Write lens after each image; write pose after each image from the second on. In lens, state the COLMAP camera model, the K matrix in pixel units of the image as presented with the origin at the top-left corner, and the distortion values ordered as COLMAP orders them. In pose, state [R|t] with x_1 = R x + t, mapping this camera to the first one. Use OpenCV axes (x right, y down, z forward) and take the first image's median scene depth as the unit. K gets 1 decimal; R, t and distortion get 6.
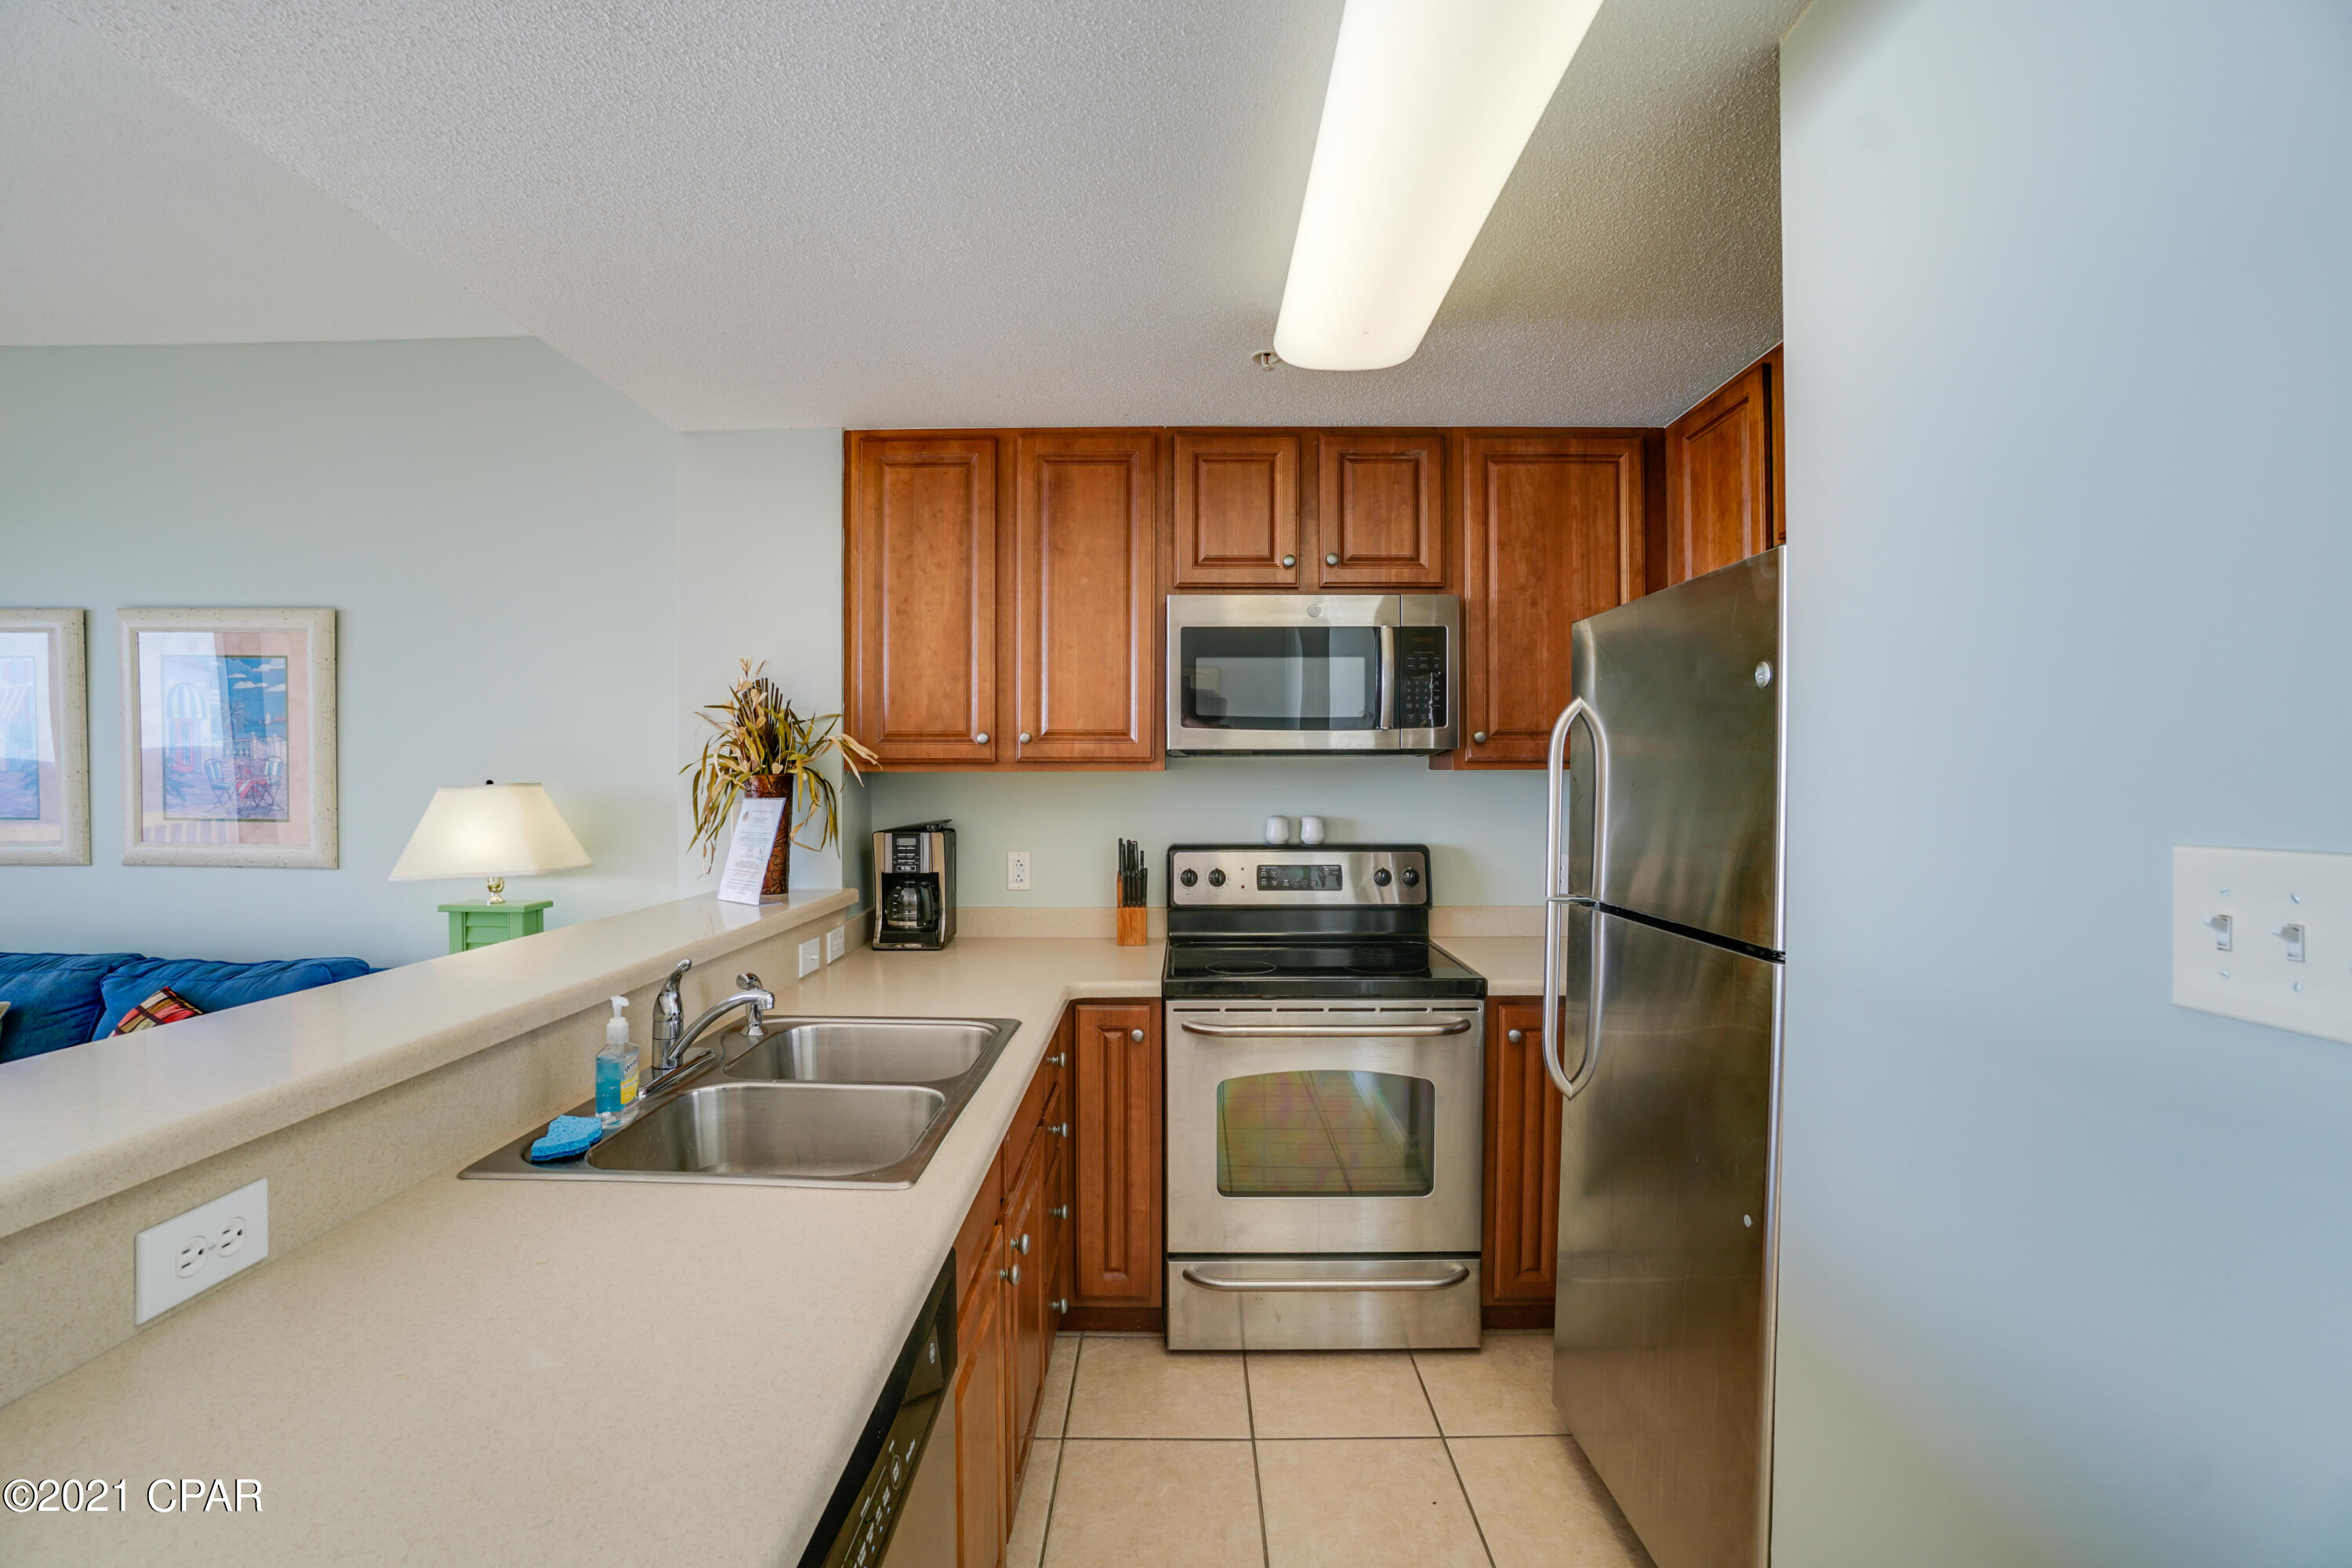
lens RADIAL K [[1035.6, 0, 1176.4], [0, 1035.6, 789.9], [0, 0, 1]] dist [-0.062002, 0.021496]
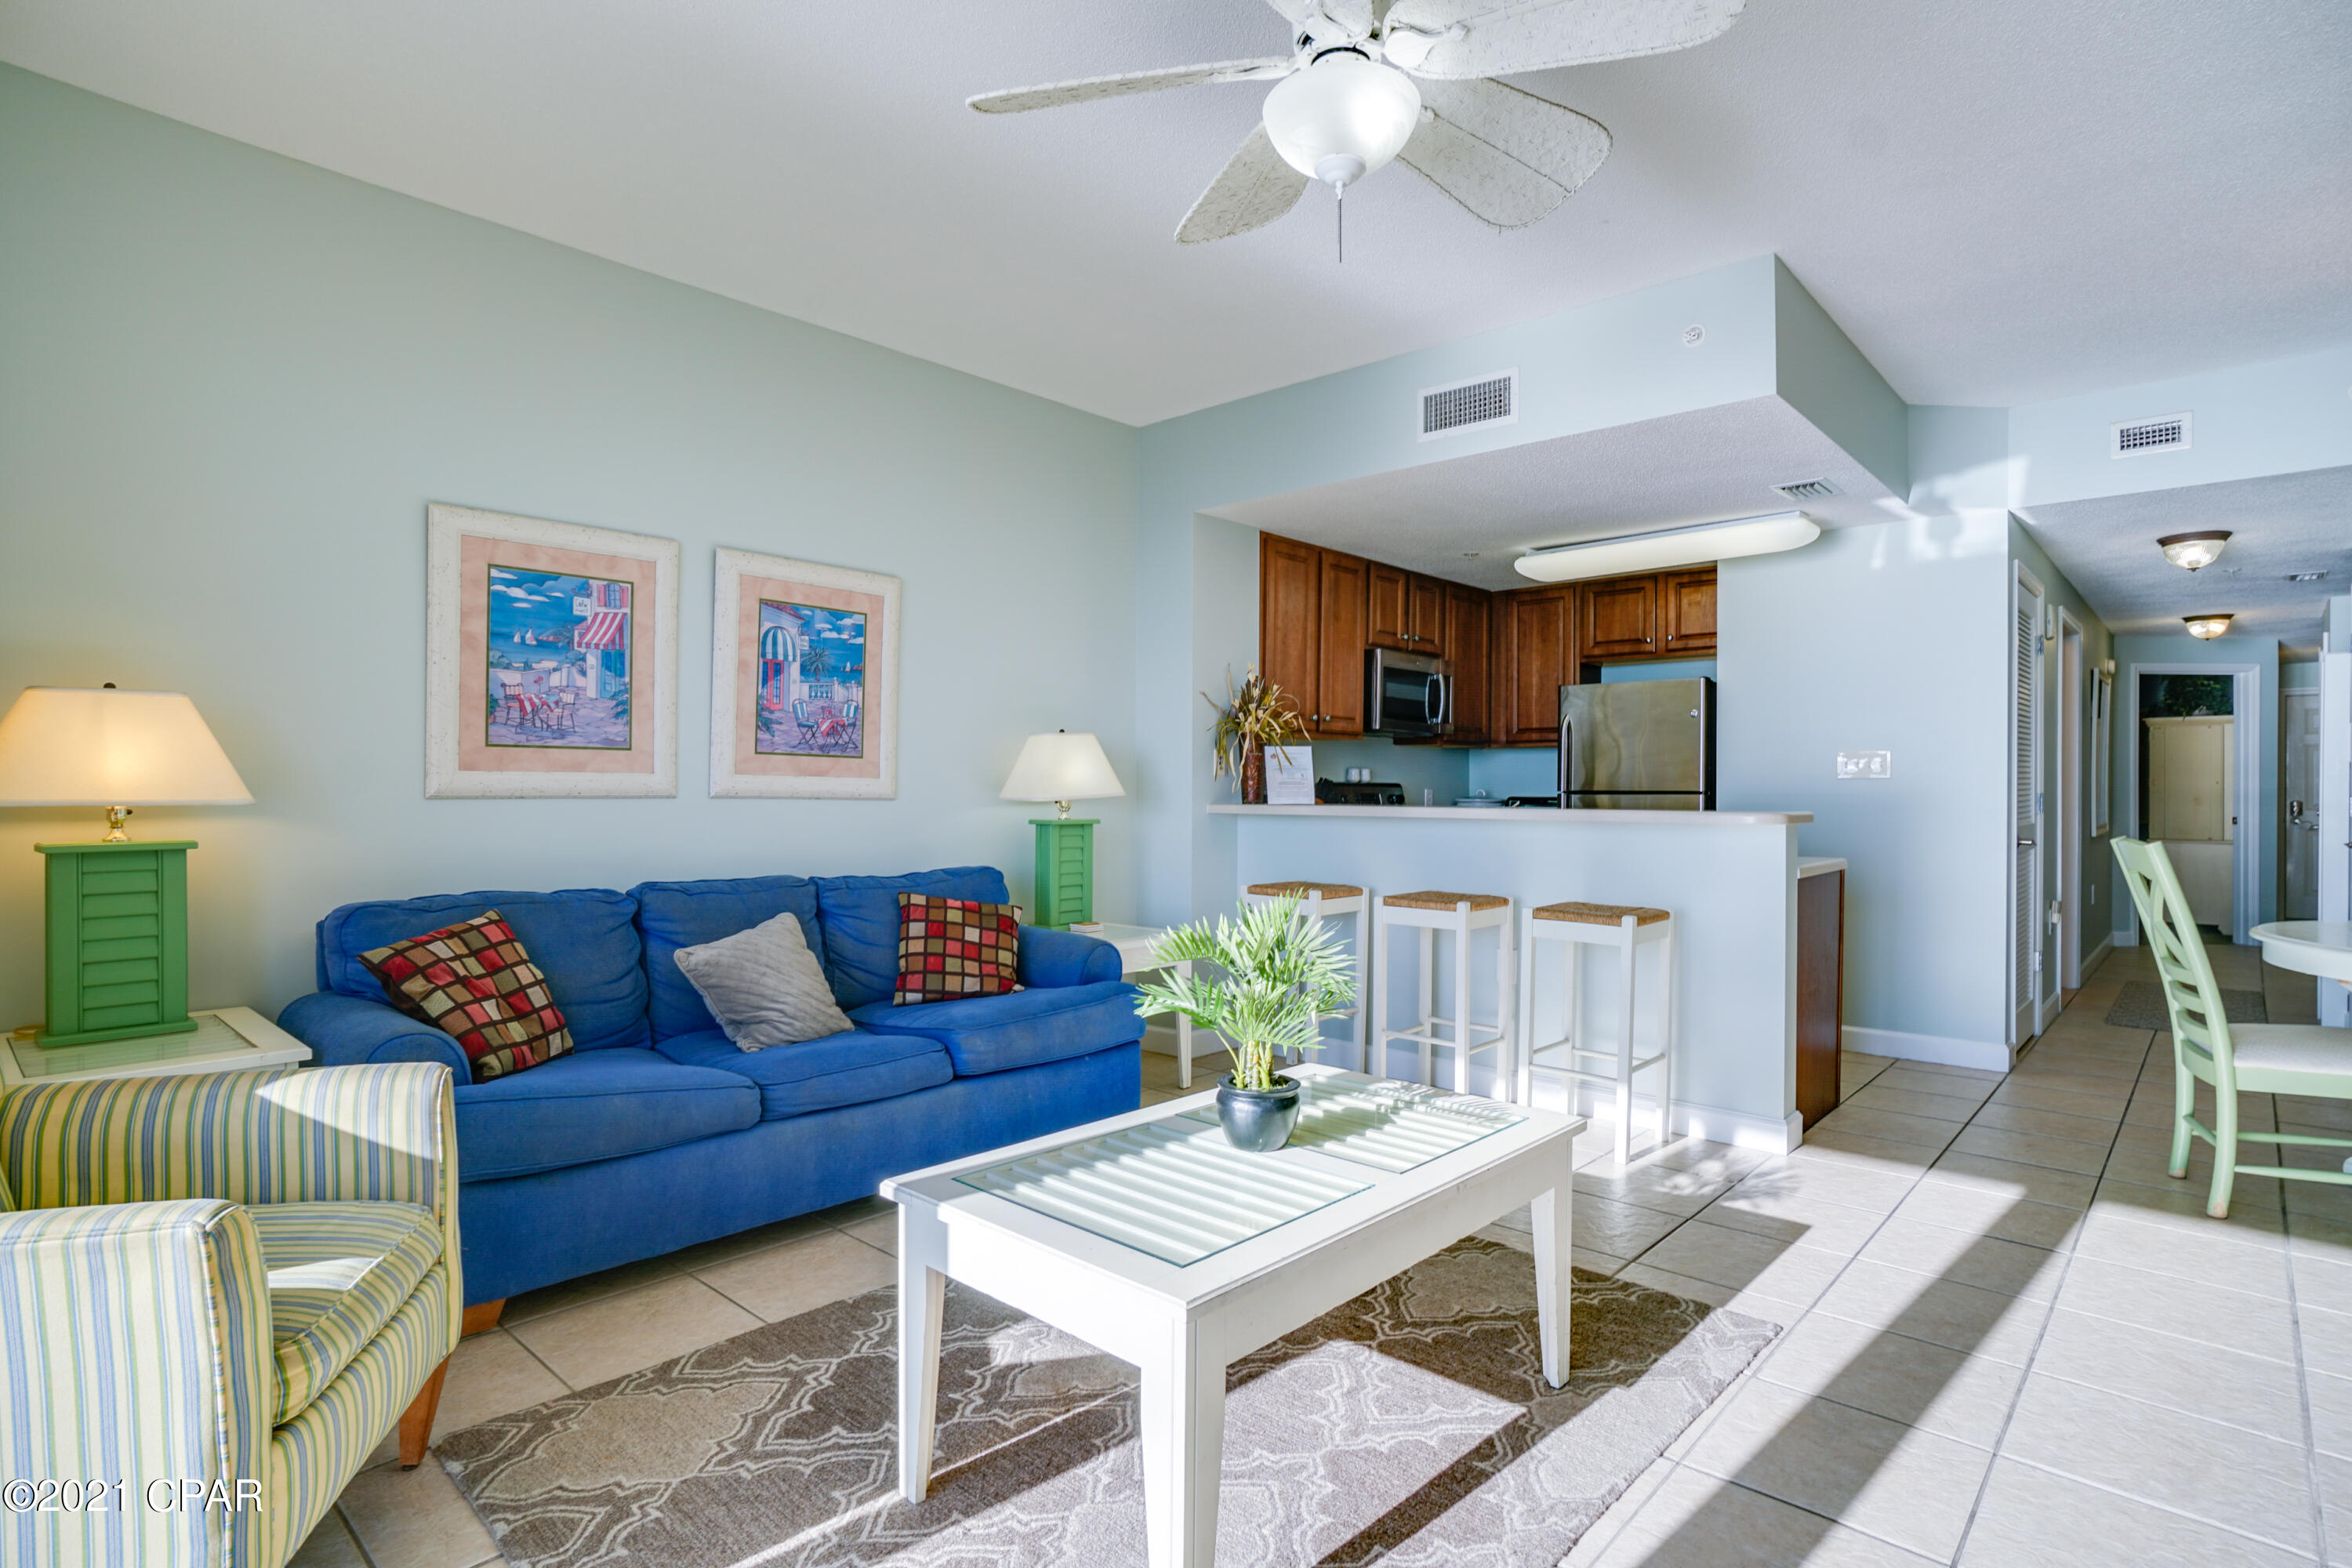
lens RADIAL K [[1187.3, 0, 1176.0], [0, 1187.3, 784.0], [0, 0, 1]] dist [-0.046741, -0.000259]
pose [[0.669116, 0.007549, 0.743120, -1.861701], [0.001298, 0.999935, -0.011327, 0.086901], [-0.743157, 0.008544, 0.669063, -0.192304]]
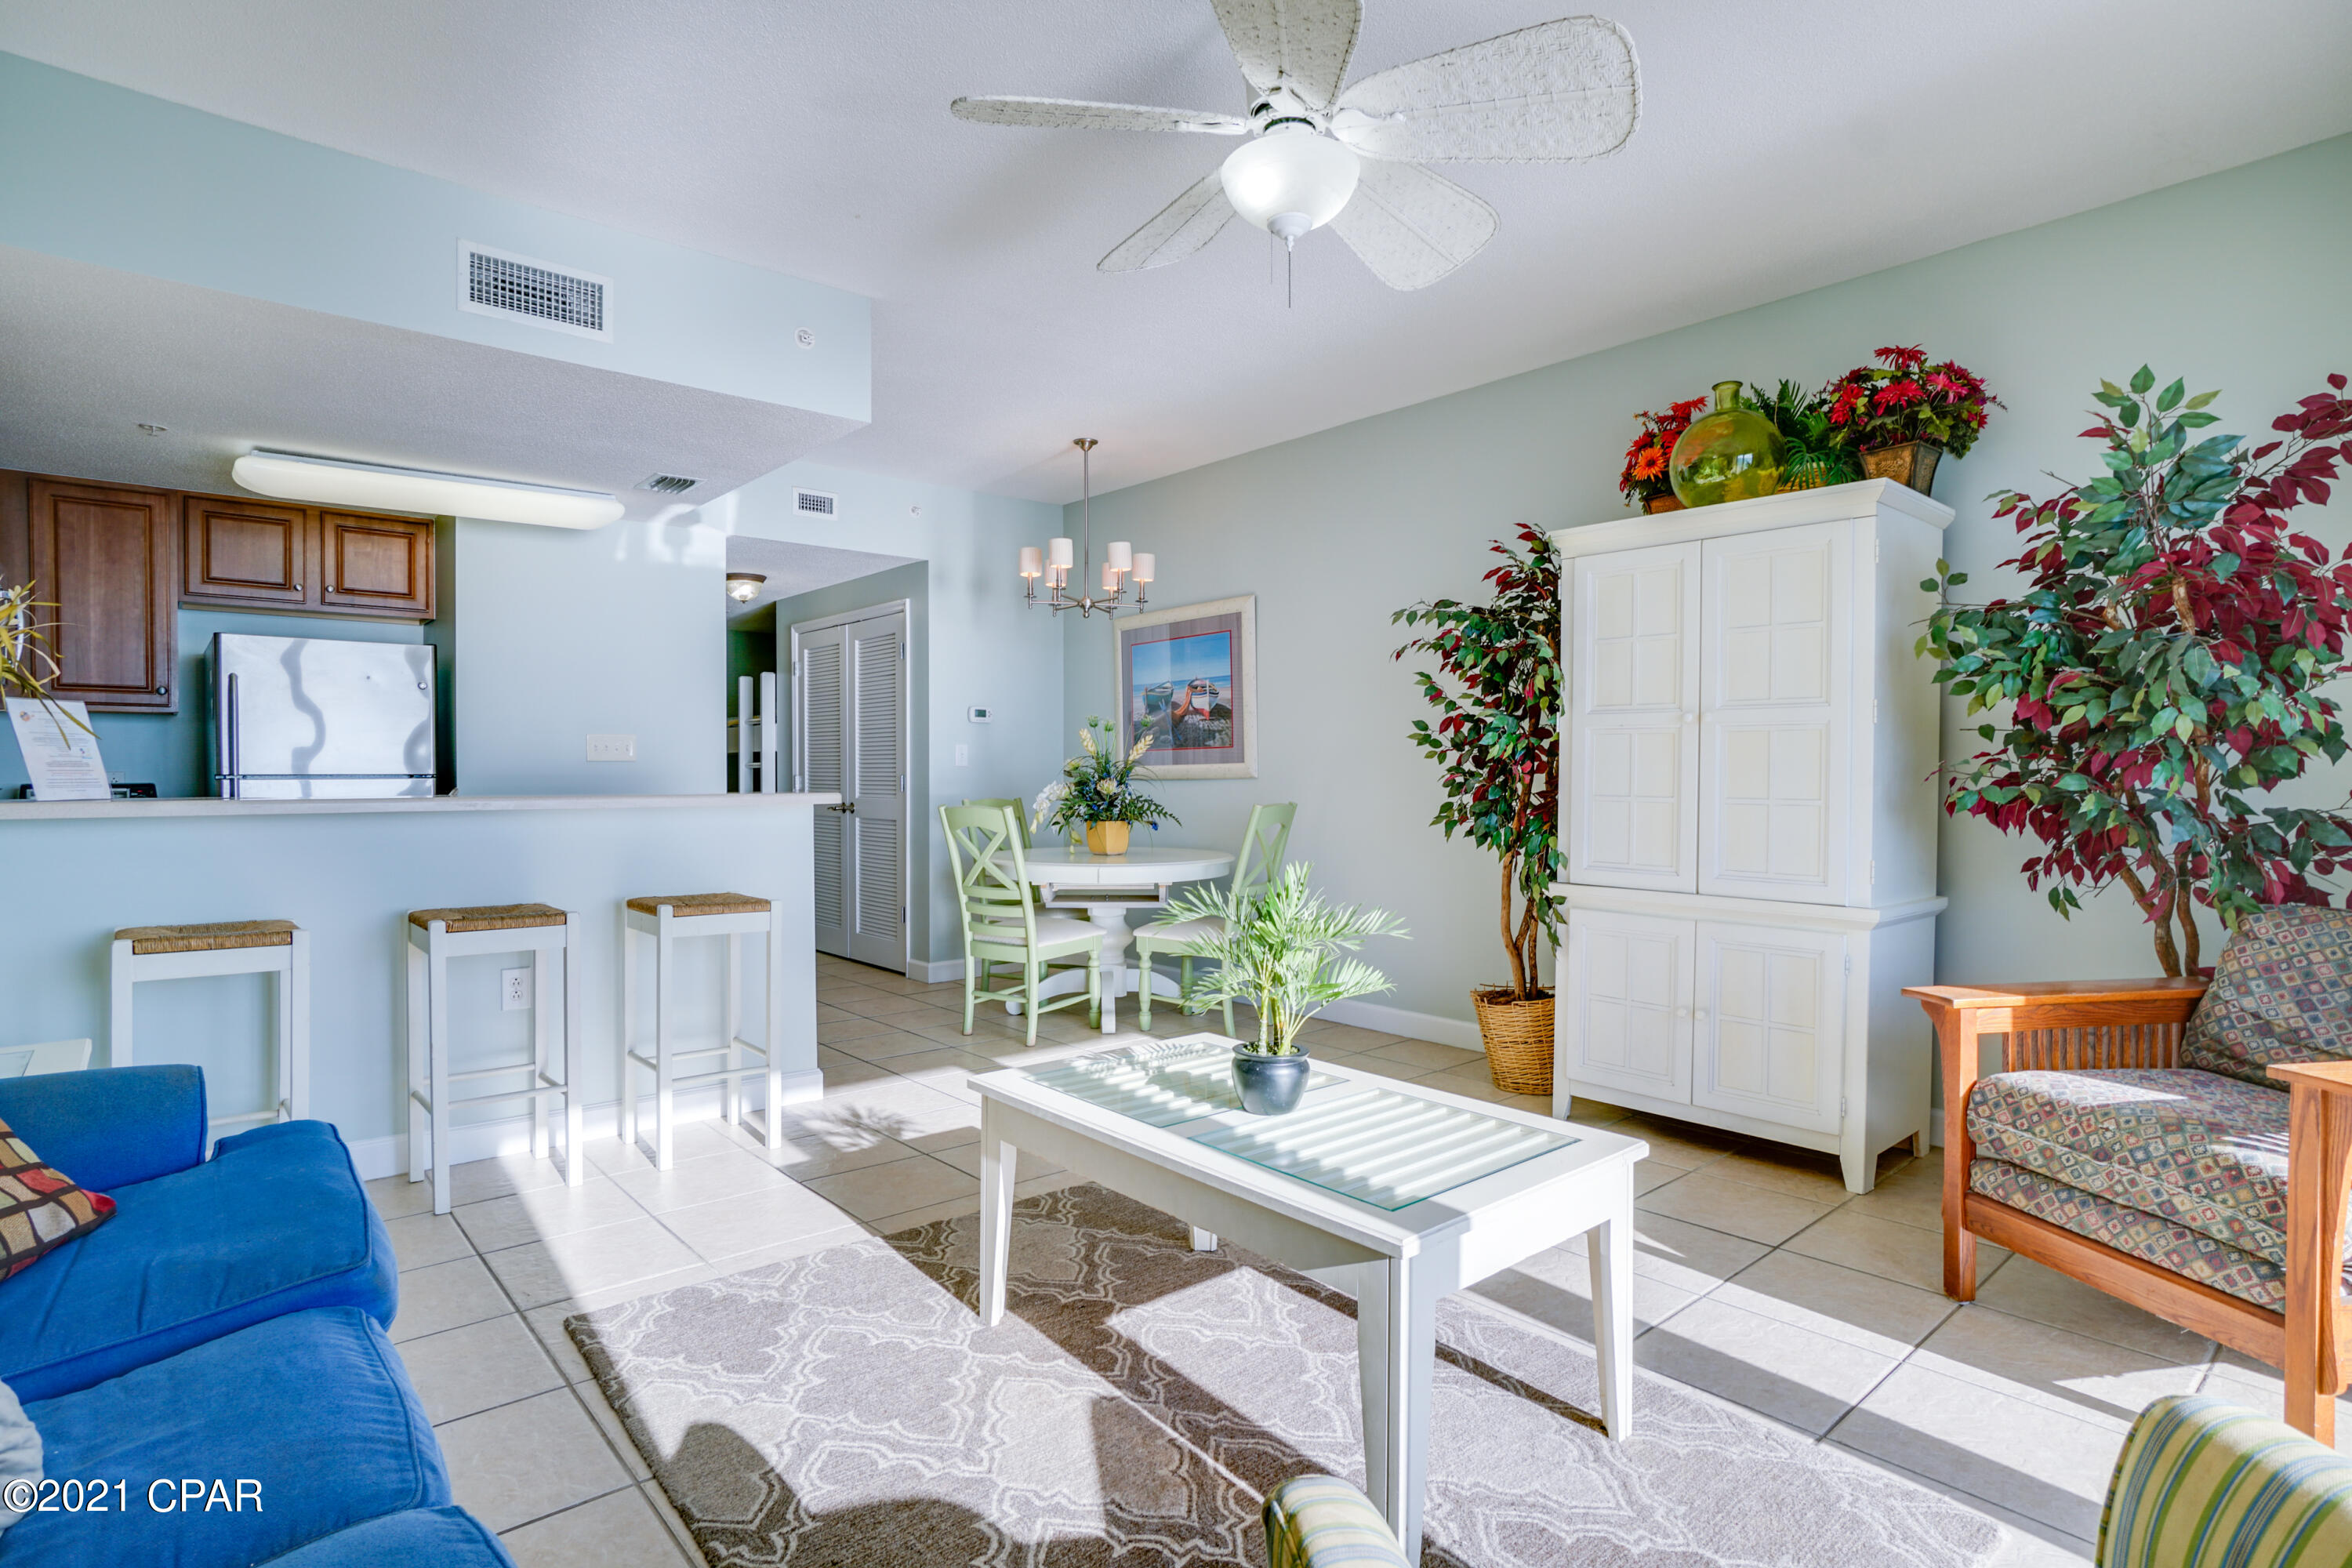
lens RADIAL K [[1187.3, 0, 1176.0], [0, 1187.3, 784.0], [0, 0, 1]] dist [-0.046741, -0.000259]
pose [[-0.667447, -0.004853, 0.744642, -1.817702], [0.007625, 0.999882, 0.013351, 0.077945], [-0.744619, 0.014589, -0.667331, 0.851438]]
